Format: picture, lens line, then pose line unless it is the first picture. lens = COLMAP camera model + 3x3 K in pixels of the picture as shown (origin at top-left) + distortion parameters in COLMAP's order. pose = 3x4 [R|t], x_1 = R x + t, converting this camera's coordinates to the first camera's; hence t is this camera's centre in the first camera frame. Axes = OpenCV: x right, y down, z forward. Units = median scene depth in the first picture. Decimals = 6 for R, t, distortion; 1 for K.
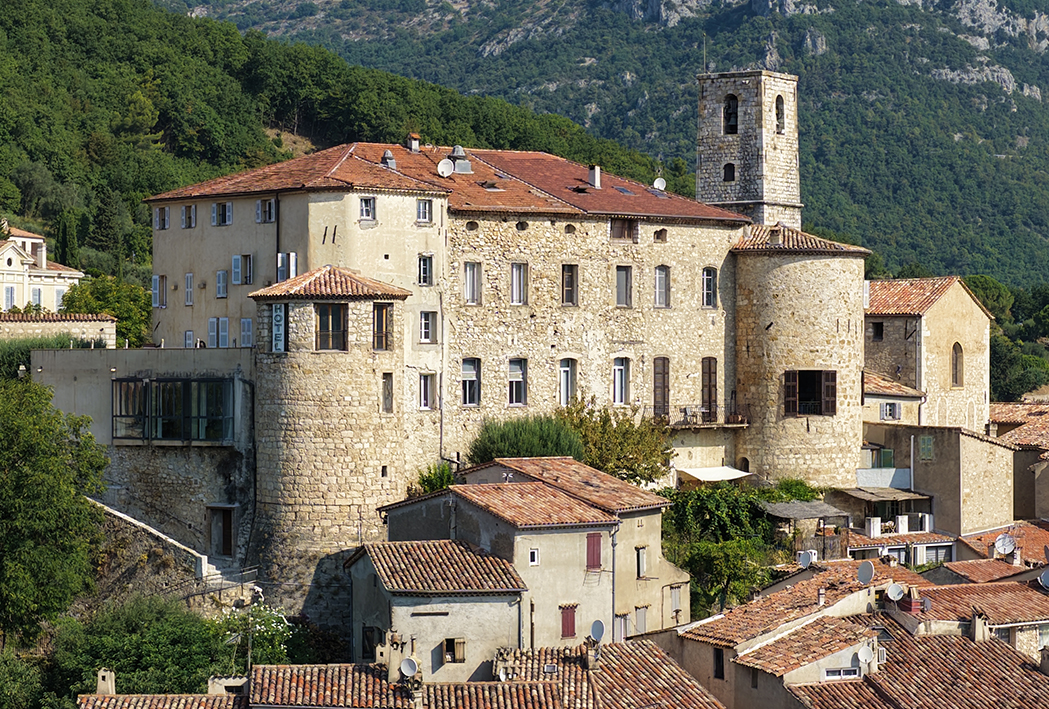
lens RADIAL K [[3259.7, 0, 524.2], [0, 3259.7, 350.6], [0, 0, 1]] dist [-0.096823, 0.000000]
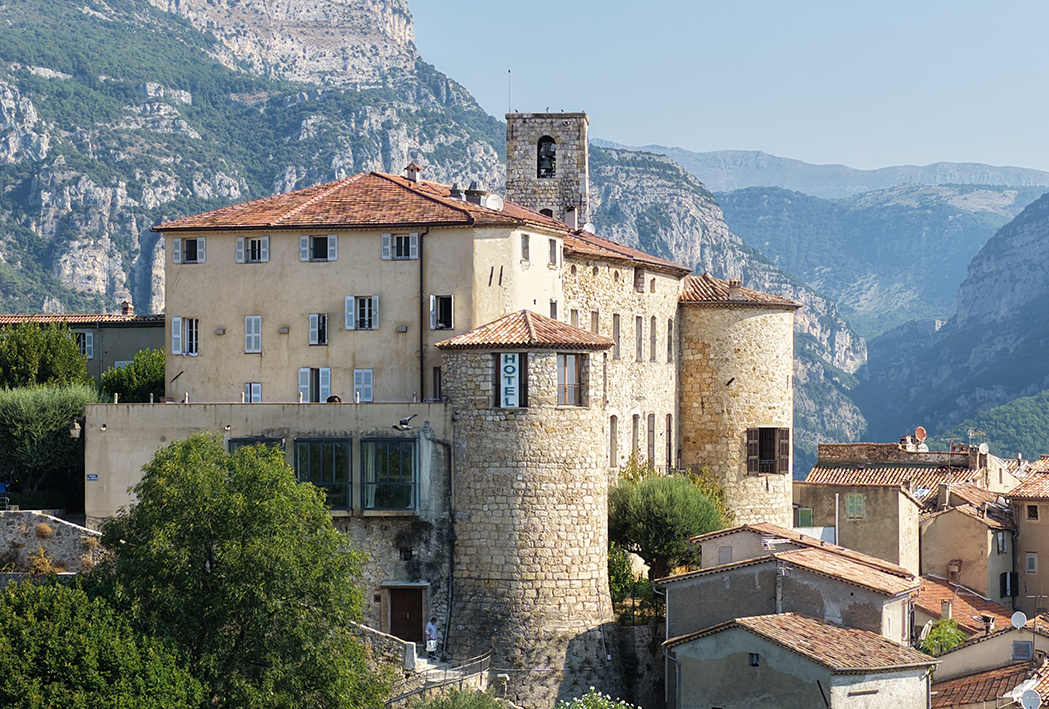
lens RADIAL K [[3259.7, 0, 524.4], [0, 3259.7, 359.3], [0, 0, 1]] dist [-0.096823, 0.000000]
pose [[0.814843, 0.010928, 0.579579, -0.564433], [-0.002533, 0.999880, -0.015291, 0.000788], [-0.579677, 0.010992, 0.814772, 0.268762]]
